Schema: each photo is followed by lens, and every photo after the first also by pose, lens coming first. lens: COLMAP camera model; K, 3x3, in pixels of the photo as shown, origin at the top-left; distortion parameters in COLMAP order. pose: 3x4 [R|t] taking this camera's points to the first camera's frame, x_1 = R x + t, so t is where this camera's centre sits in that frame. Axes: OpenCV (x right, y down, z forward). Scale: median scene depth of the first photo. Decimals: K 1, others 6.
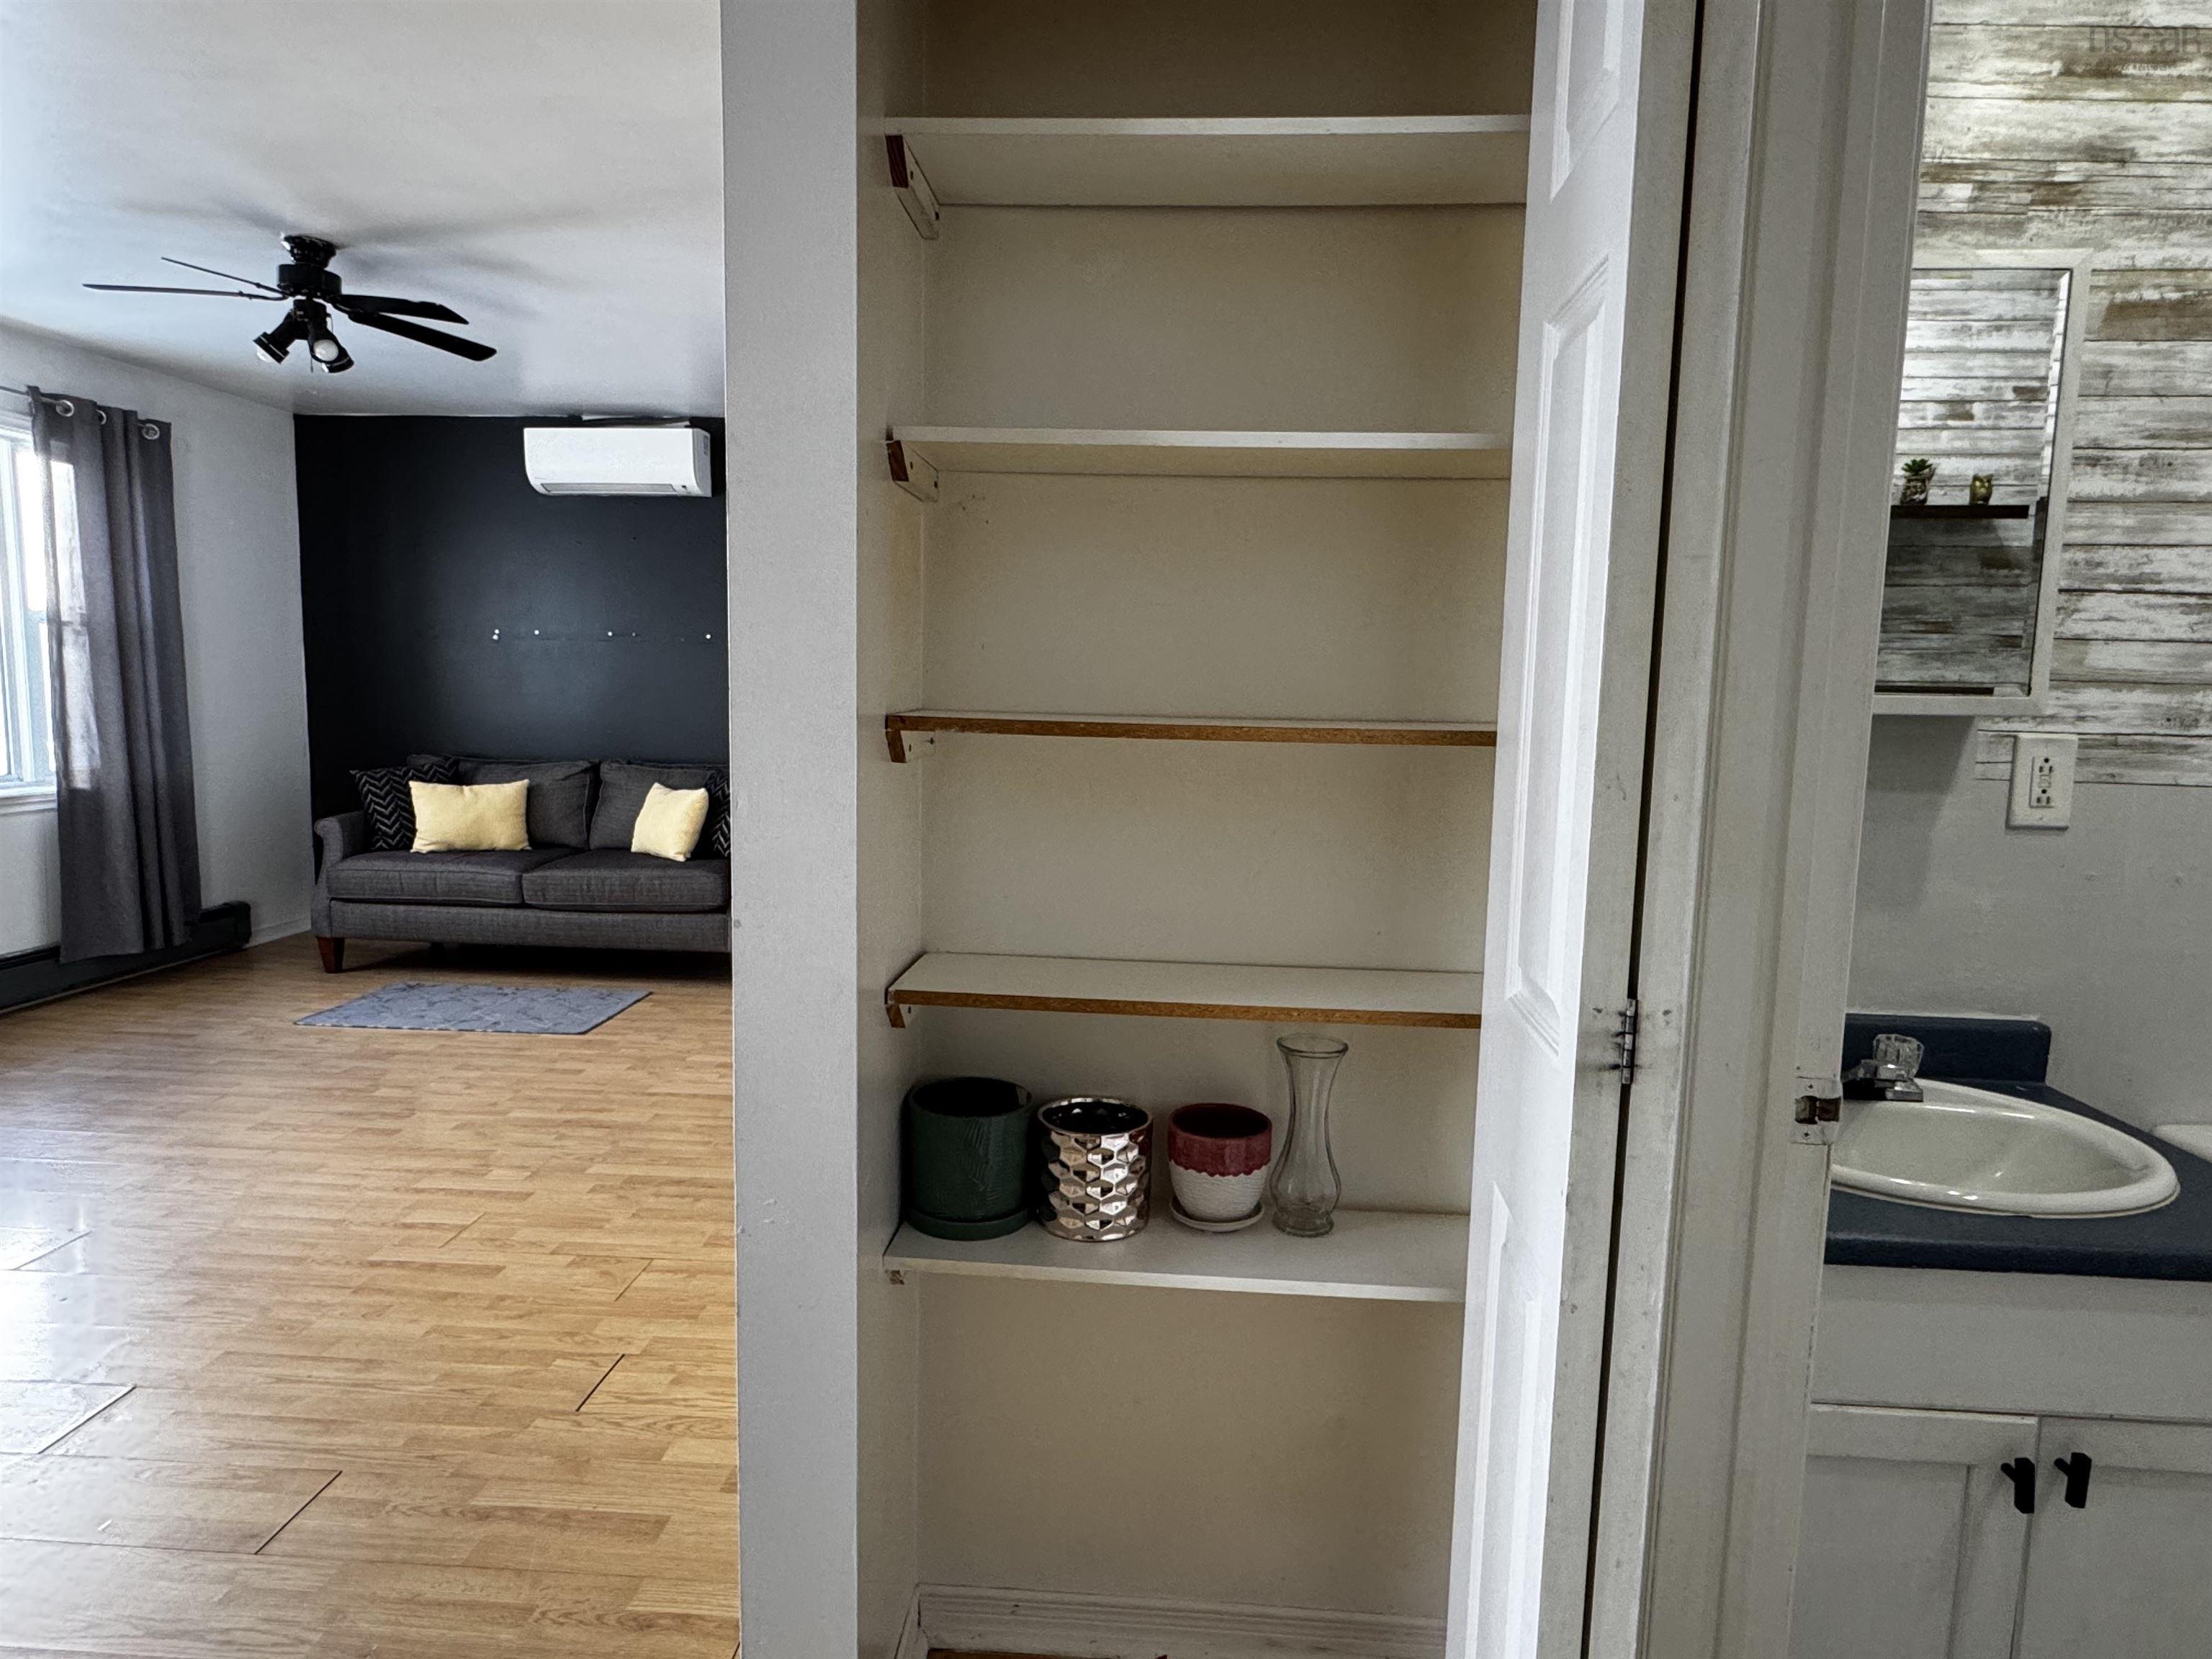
lens RADIAL K [[1284.7, 0, 1092.6], [0, 1284.7, 827.9], [0, 0, 1]] dist [-0.004434, 0.002074]
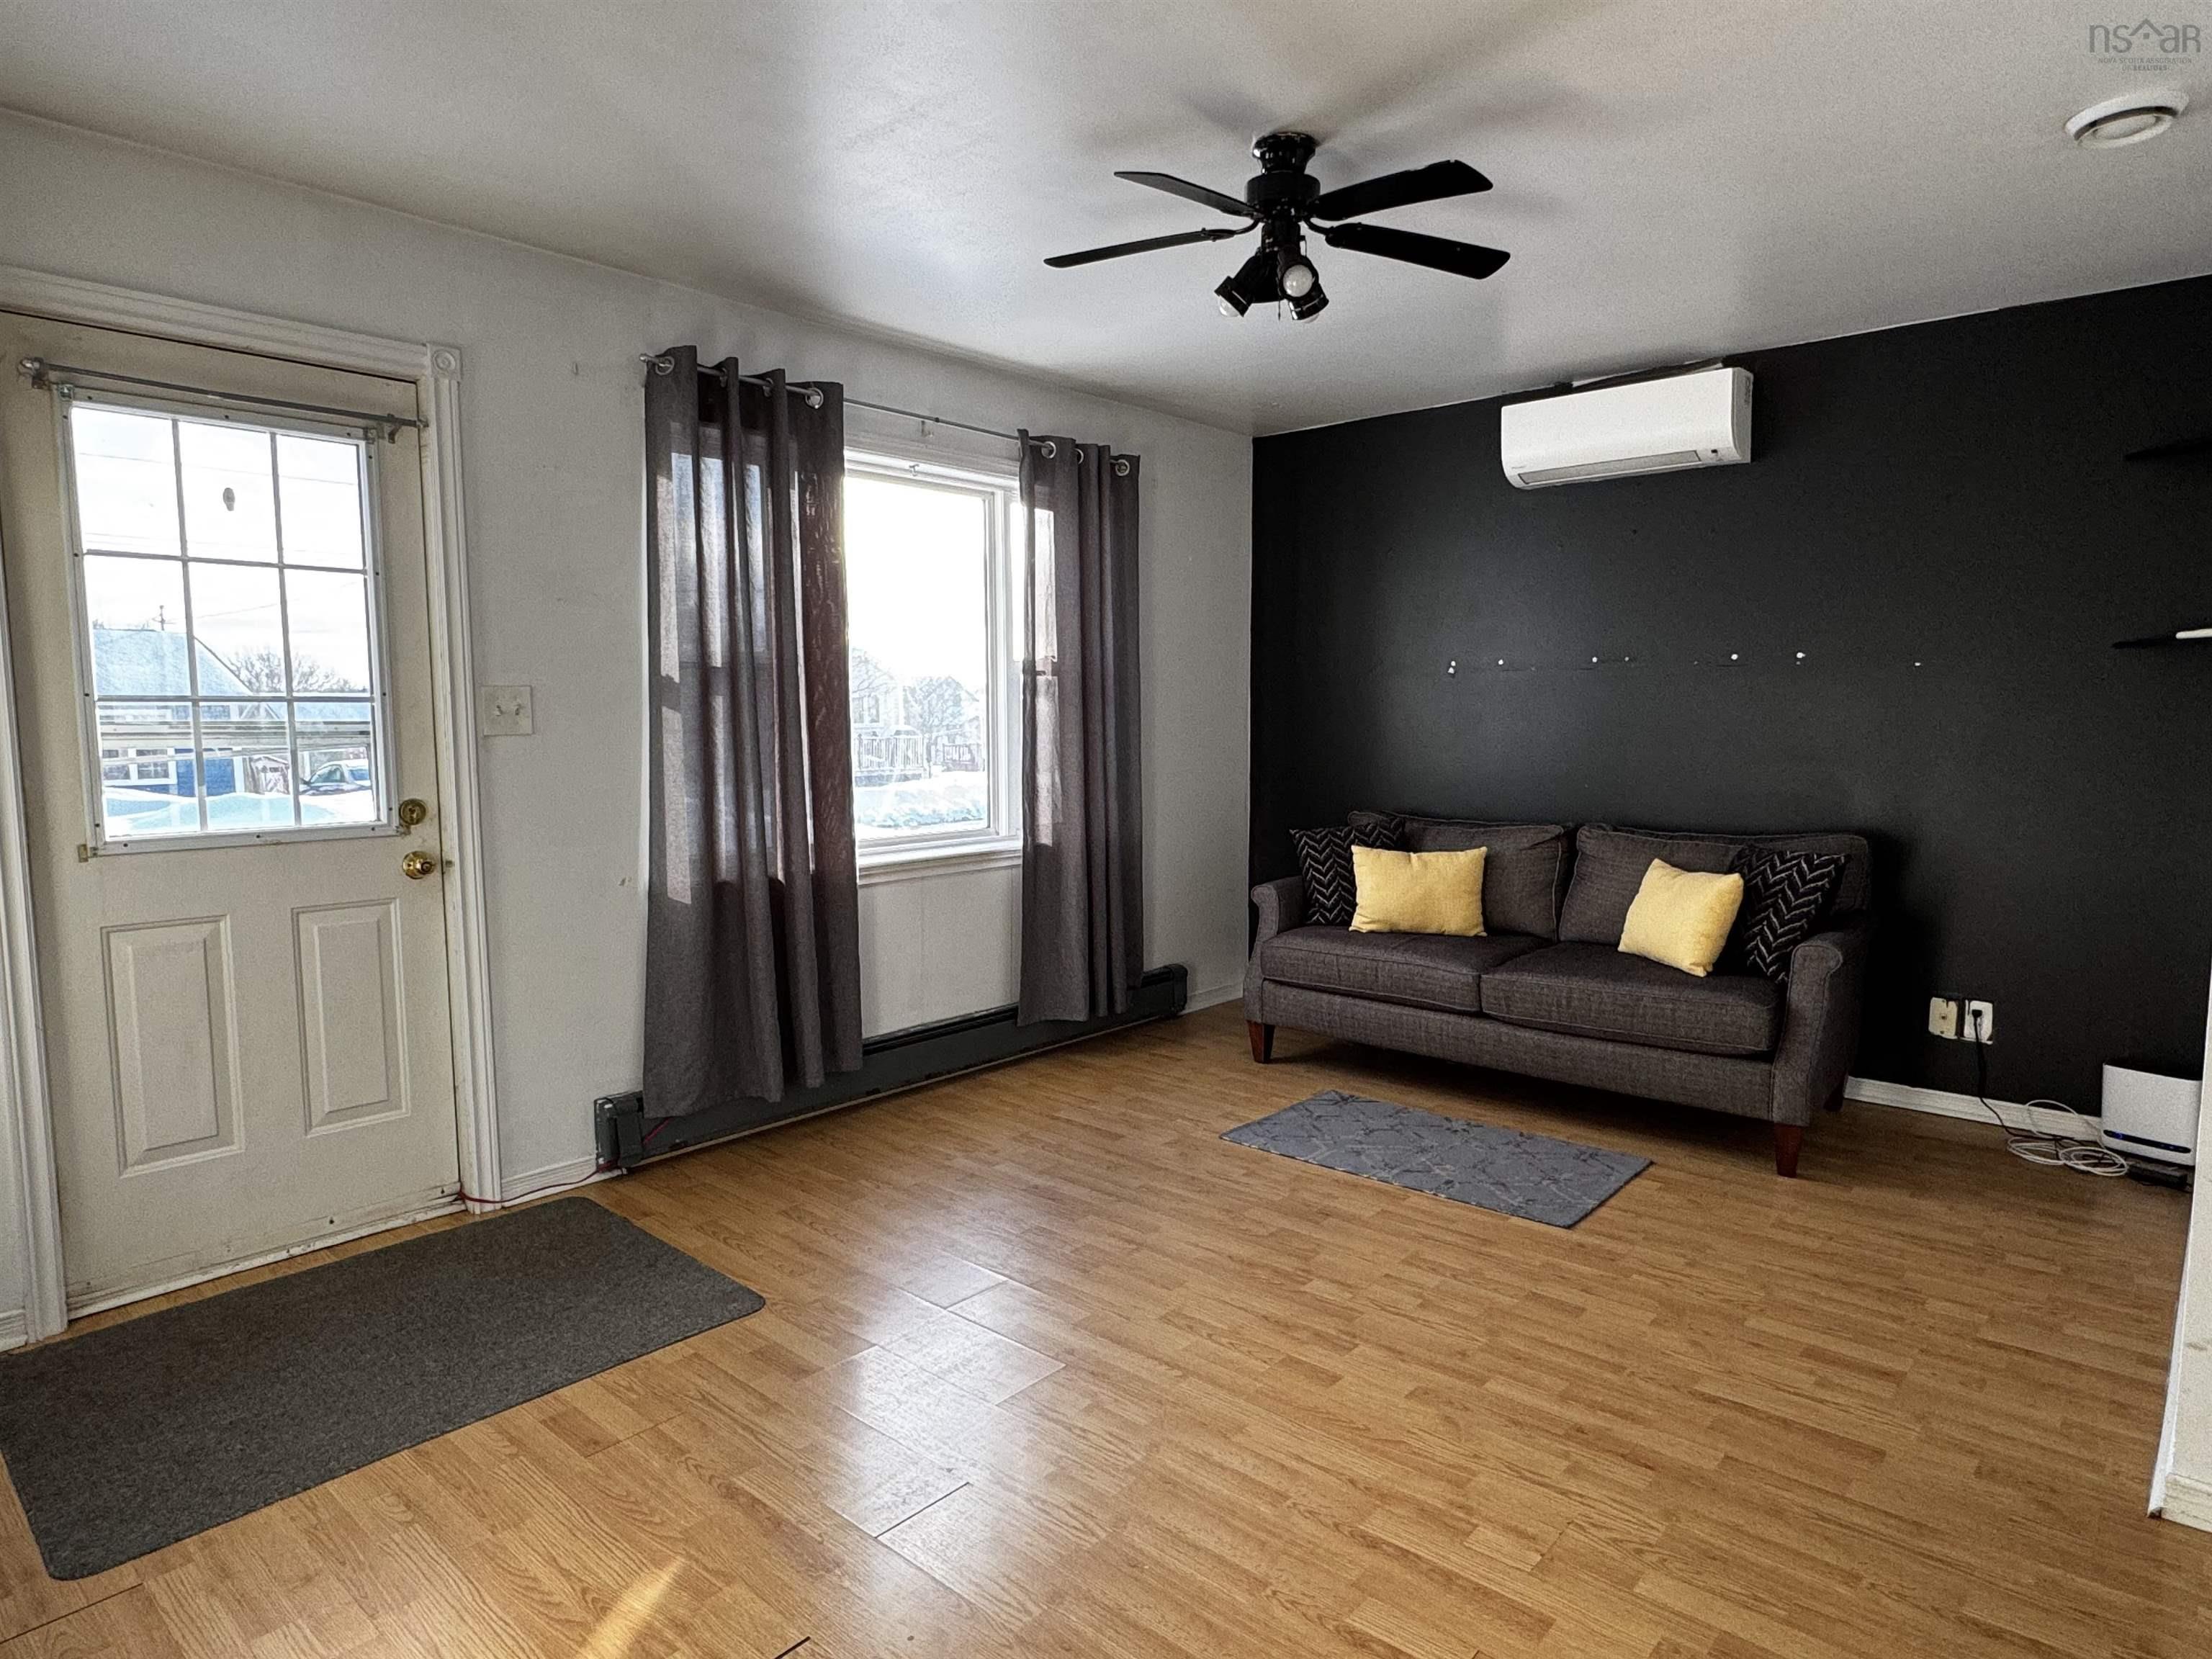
lens RADIAL K [[1284.7, 0, 1096.3], [0, 1284.7, 842.0], [0, 0, 1]] dist [-0.004434, 0.002074]
pose [[0.786720, 0.038186, -0.616127, -0.168228], [-0.047607, 0.998866, 0.001119, -0.036387], [0.615471, 0.028452, 0.787646, 0.270761]]
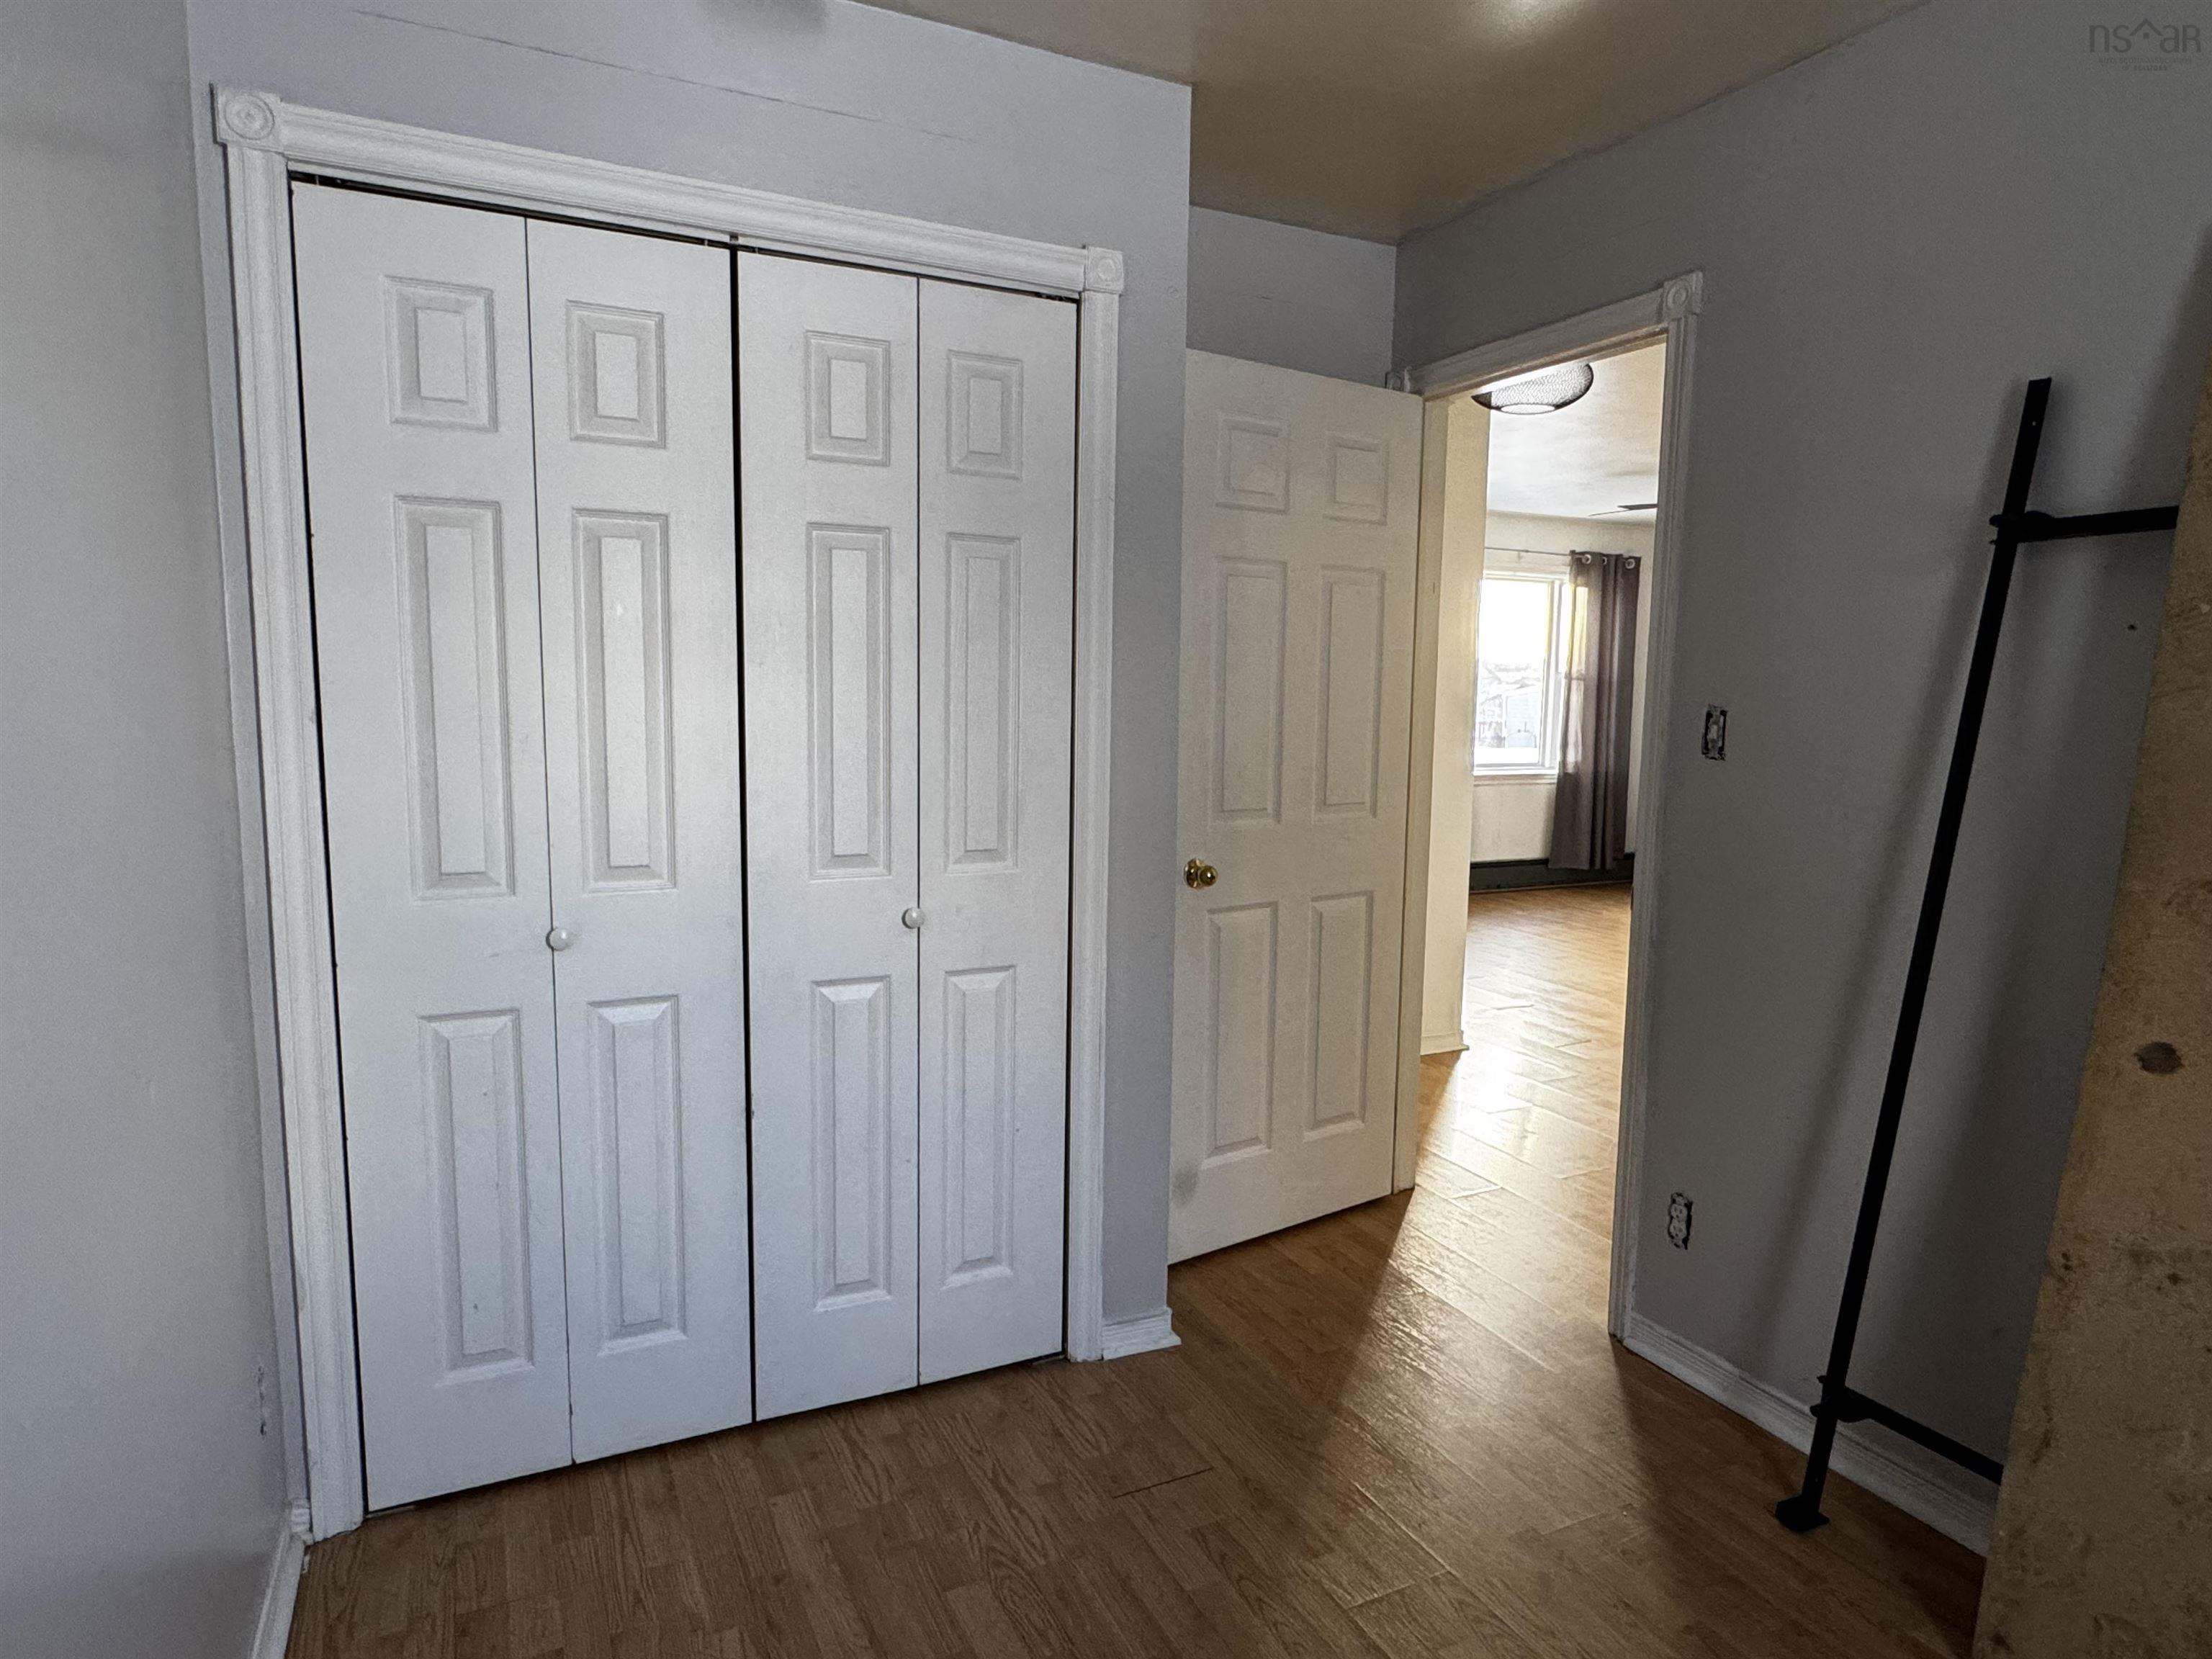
lens RADIAL K [[1284.7, 0, 1105.1], [0, 1284.7, 834.6], [0, 0, 1]] dist [-0.004434, 0.002074]
pose [[0.506871, 0.088333, -0.857484, 0.420116], [-0.101390, 0.993940, 0.042457, 0.045174], [0.856038, 0.065421, 0.512756, -0.460147]]
